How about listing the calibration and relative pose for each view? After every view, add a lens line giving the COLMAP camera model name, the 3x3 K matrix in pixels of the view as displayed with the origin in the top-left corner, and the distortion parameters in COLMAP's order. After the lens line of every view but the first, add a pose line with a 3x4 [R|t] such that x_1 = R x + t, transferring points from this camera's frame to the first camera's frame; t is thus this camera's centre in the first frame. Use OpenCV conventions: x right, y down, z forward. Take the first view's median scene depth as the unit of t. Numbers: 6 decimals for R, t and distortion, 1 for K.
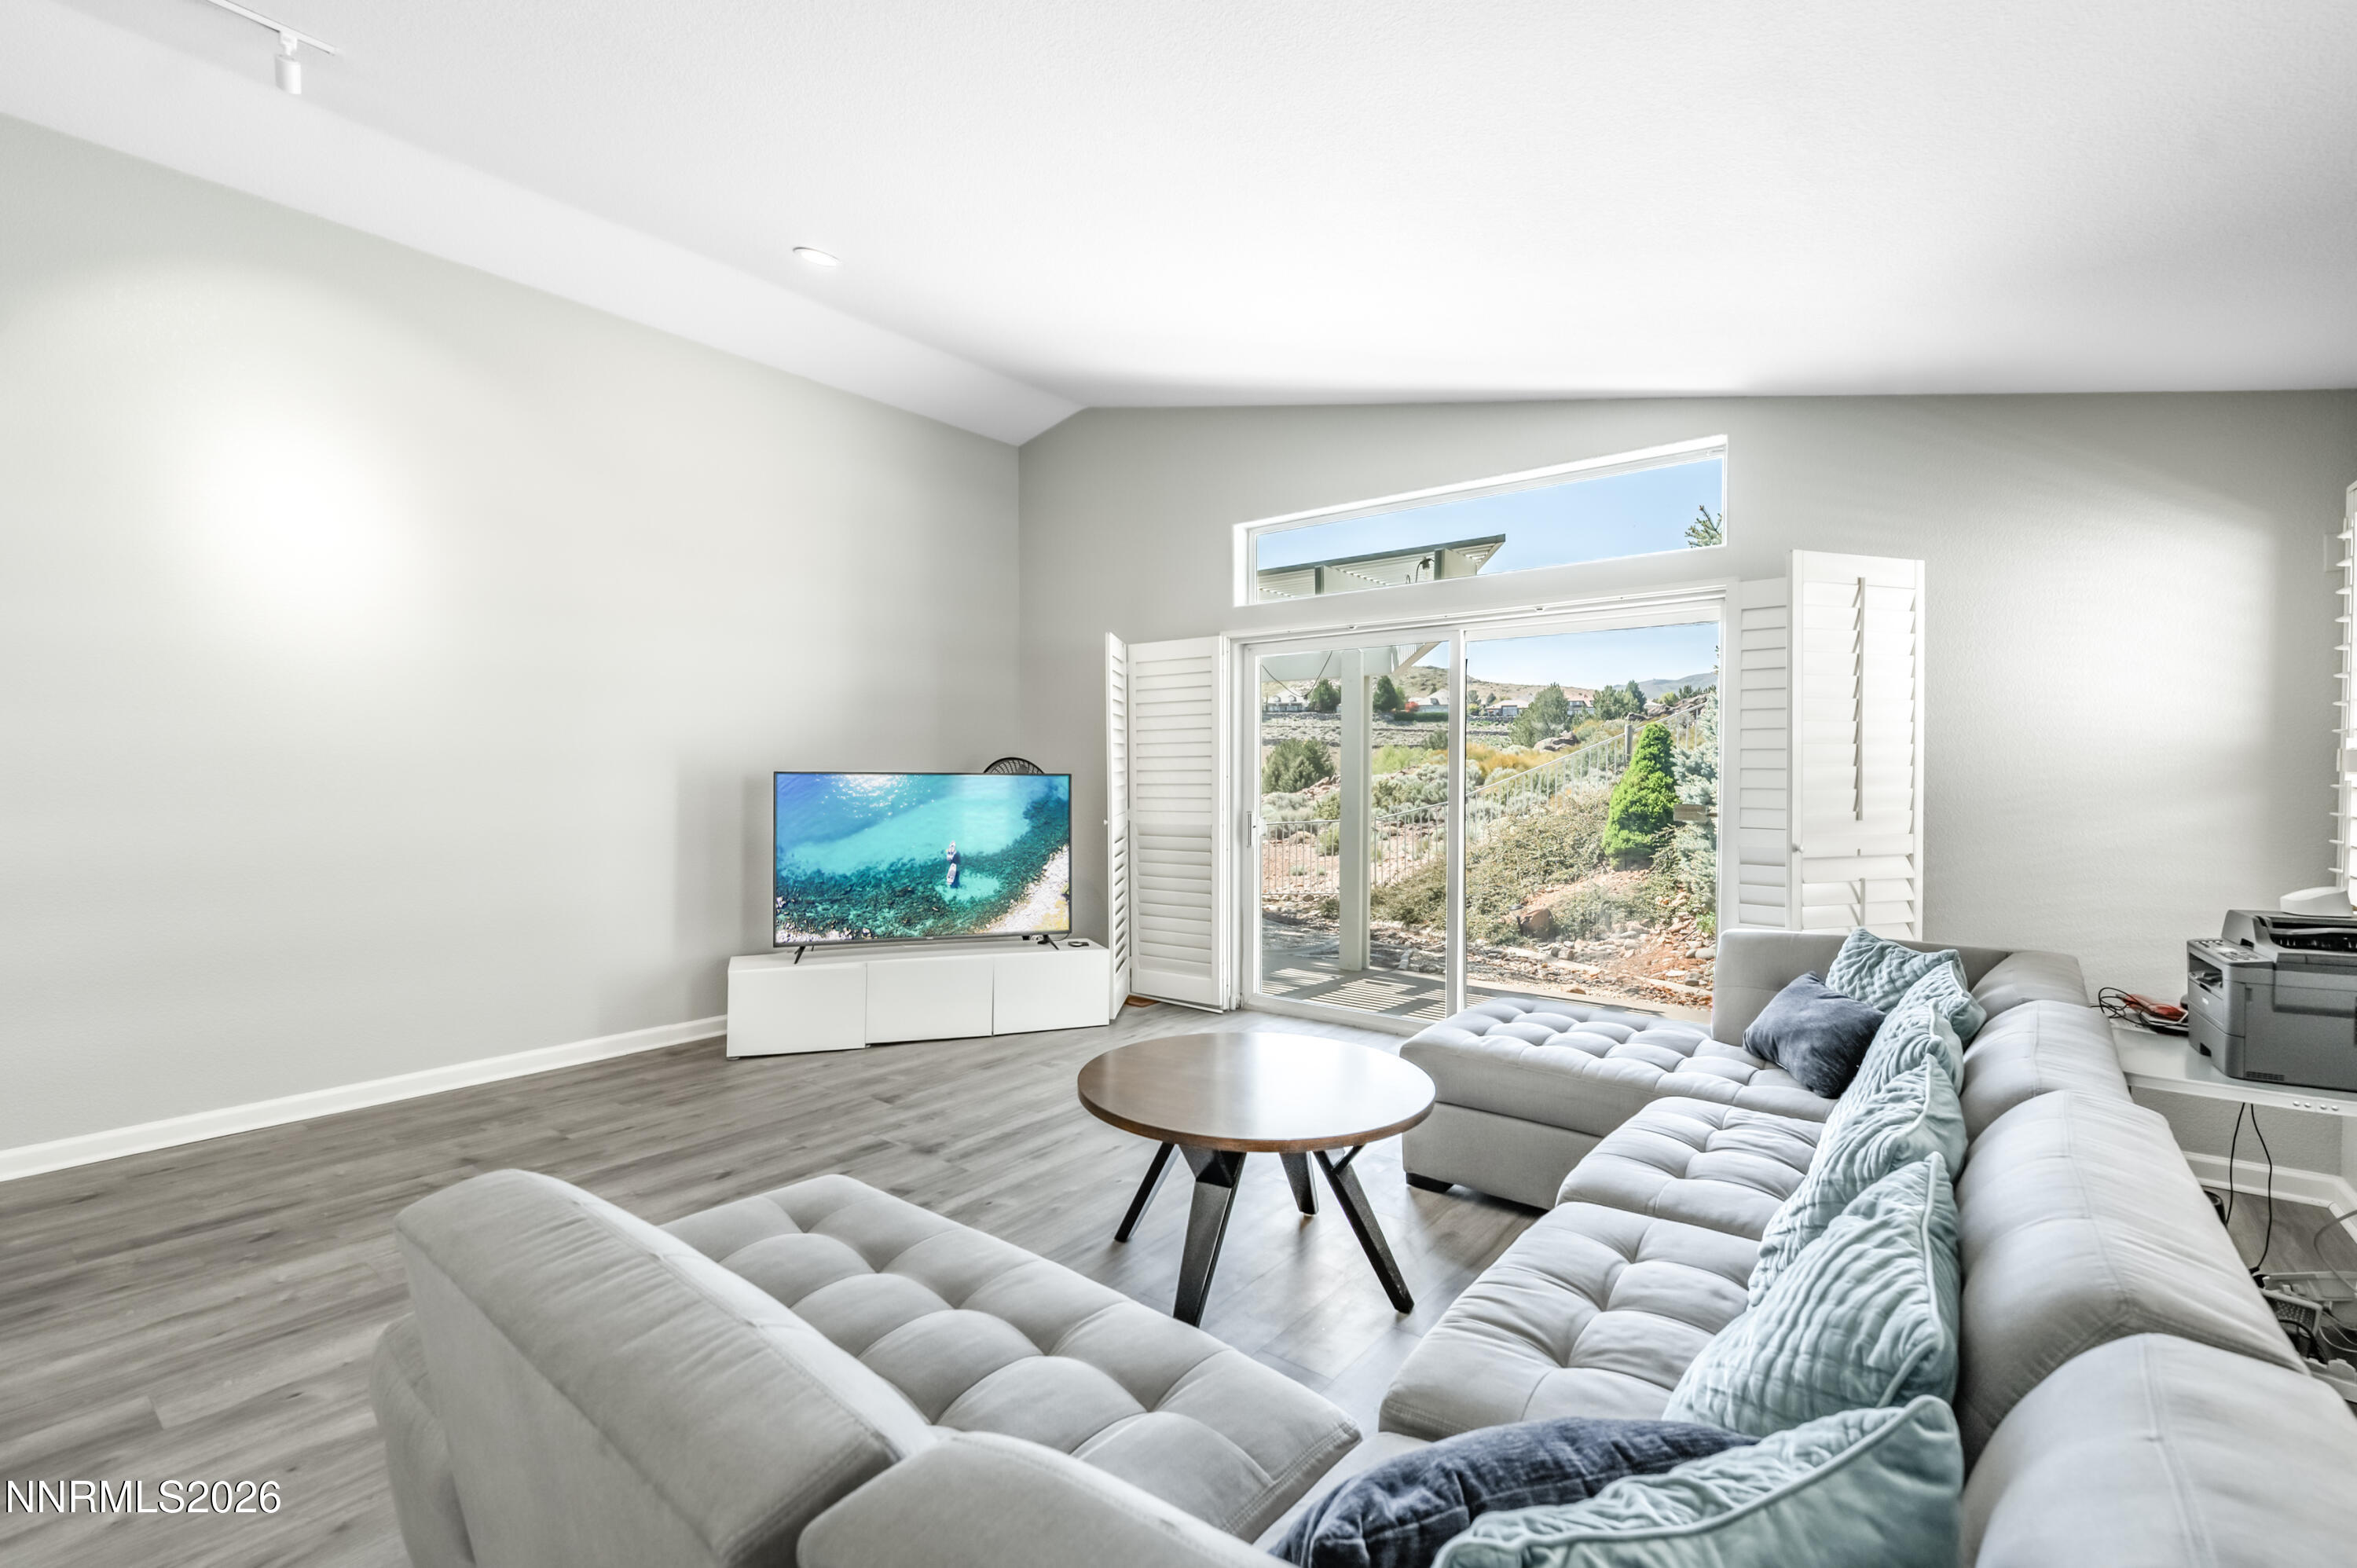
lens RADIAL K [[1028.4, 0, 1171.5], [0, 1028.4, 792.9], [0, 0, 1]] dist [0.003409, -0.000317]
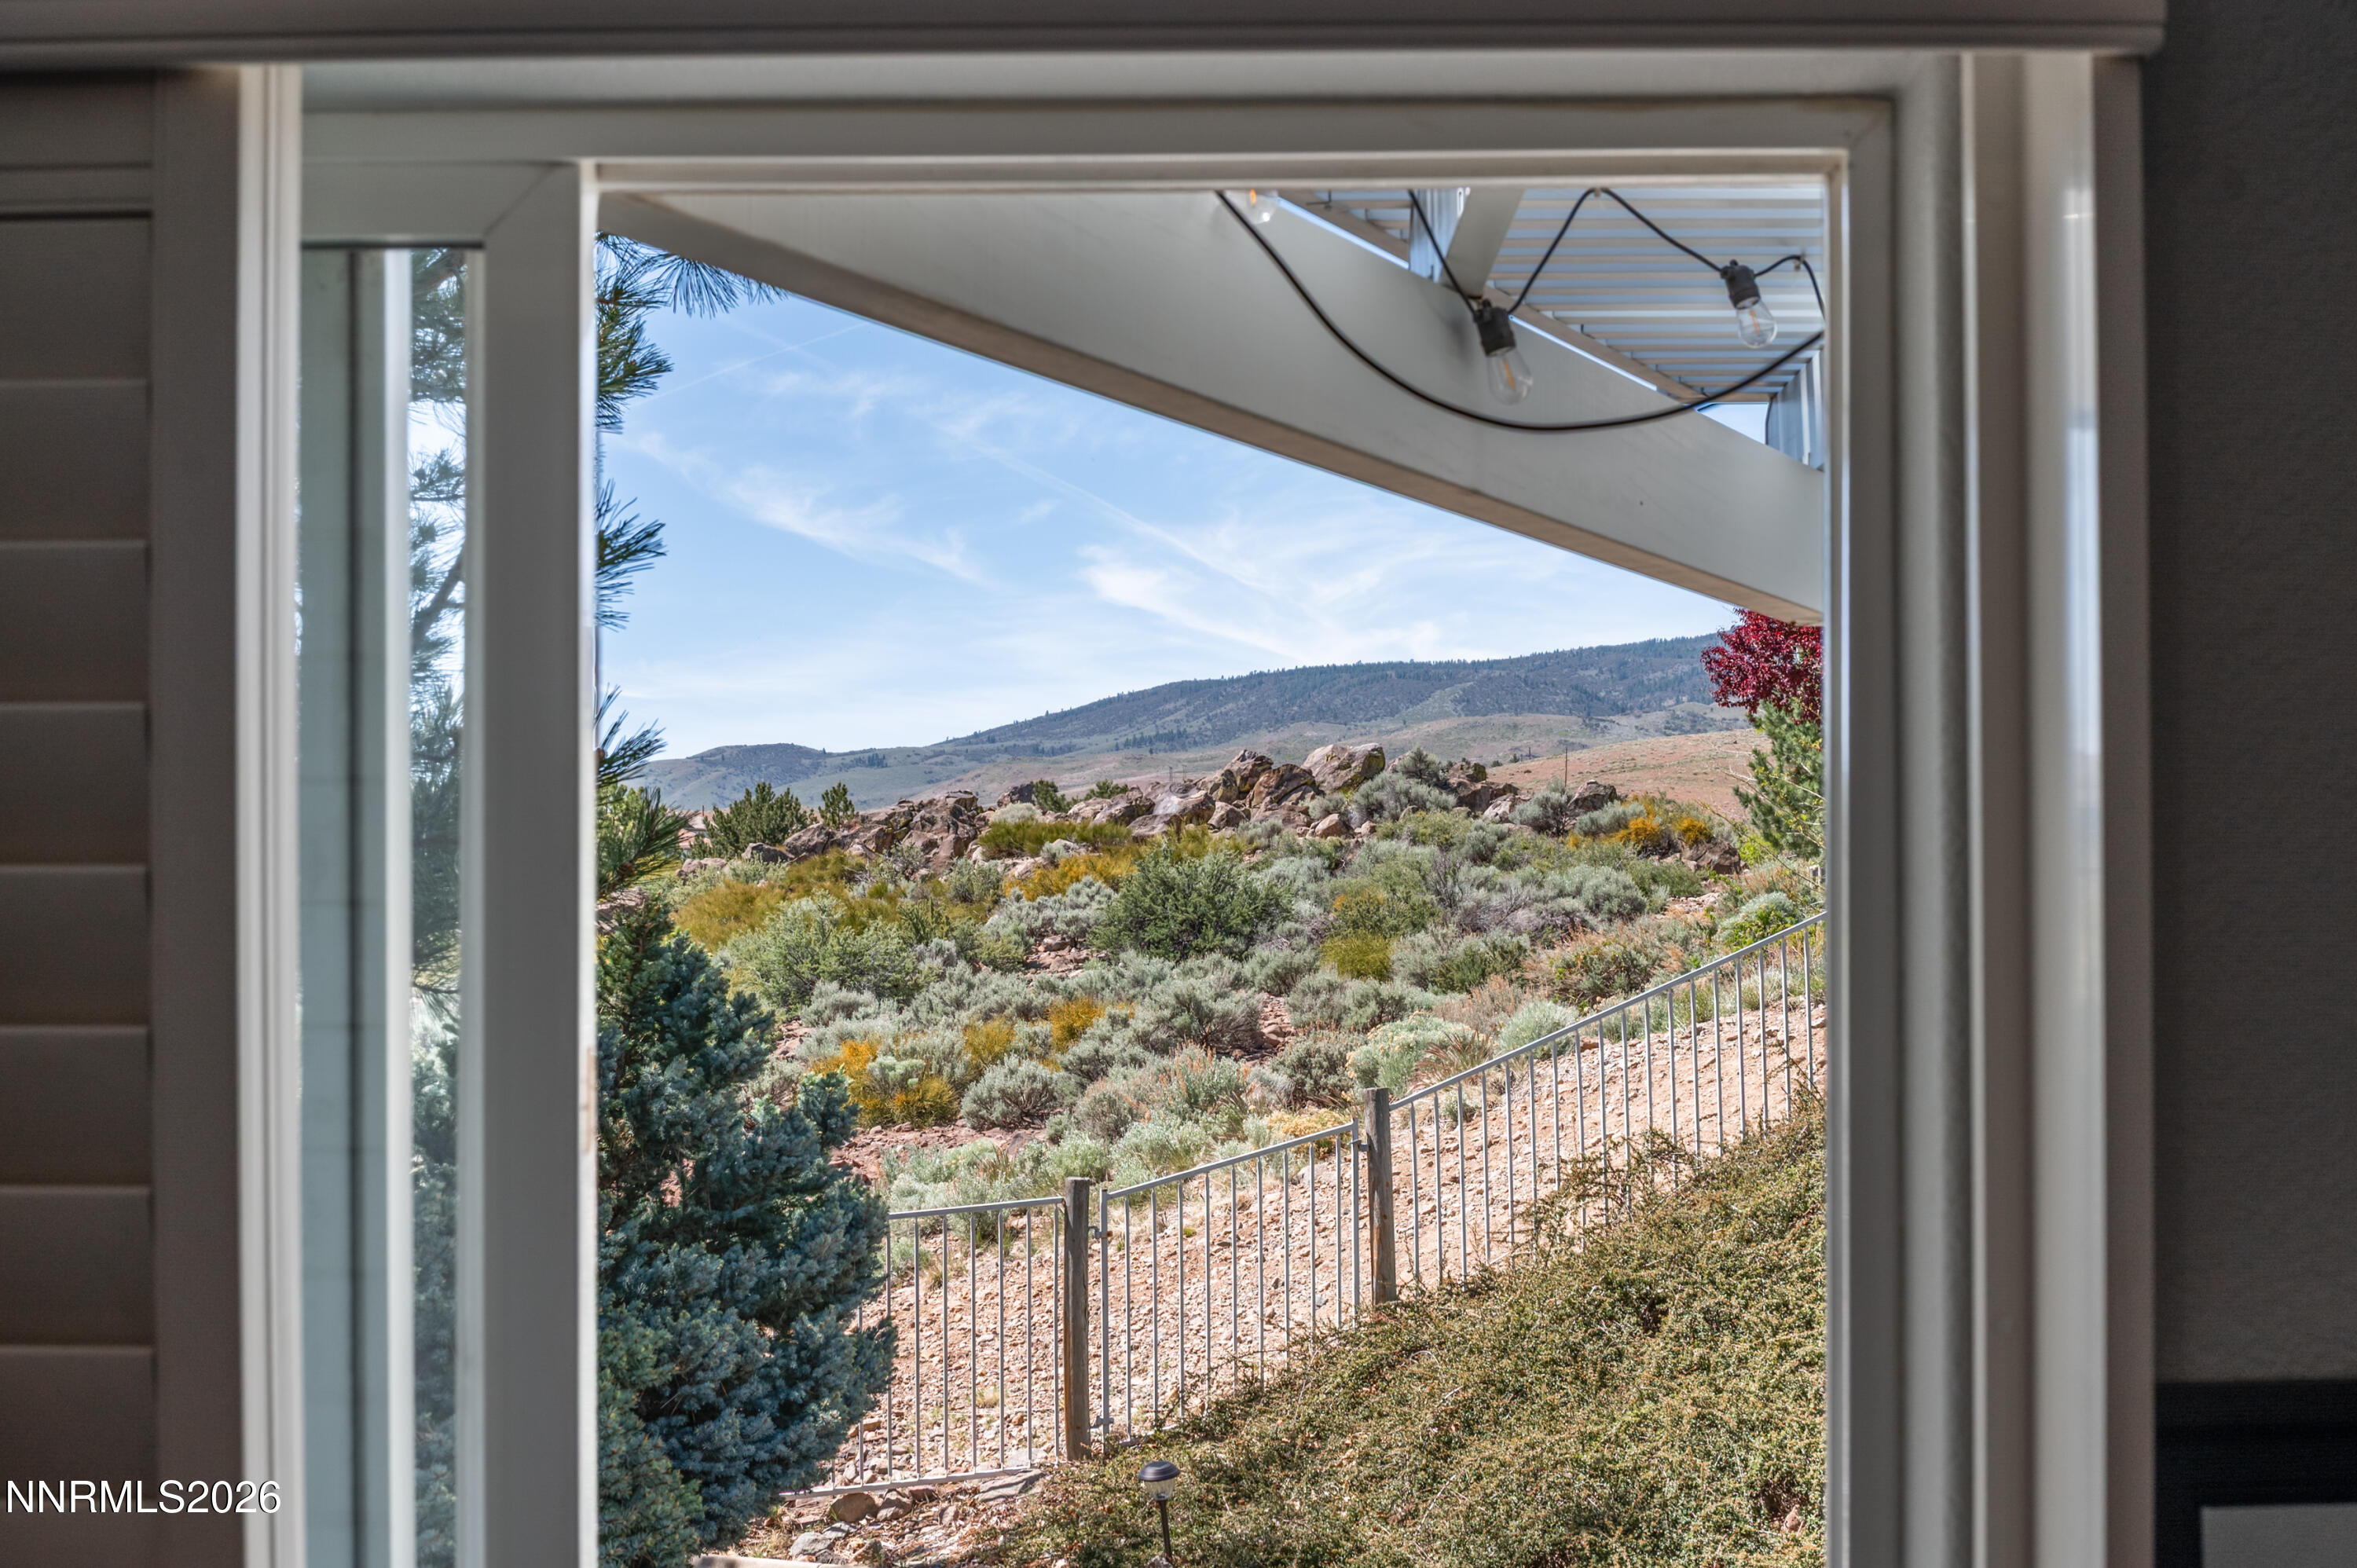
lens RADIAL K [[2537.4, 0, 1190.0], [0, 2537.4, 955.8], [0, 0, 1]] dist [-0.001679, -0.000716]
pose [[0.779304, -0.002347, 0.626641, -0.318184], [0.021979, 0.999480, -0.023589, -0.034431], [-0.626260, 0.032156, 0.778951, 0.654798]]
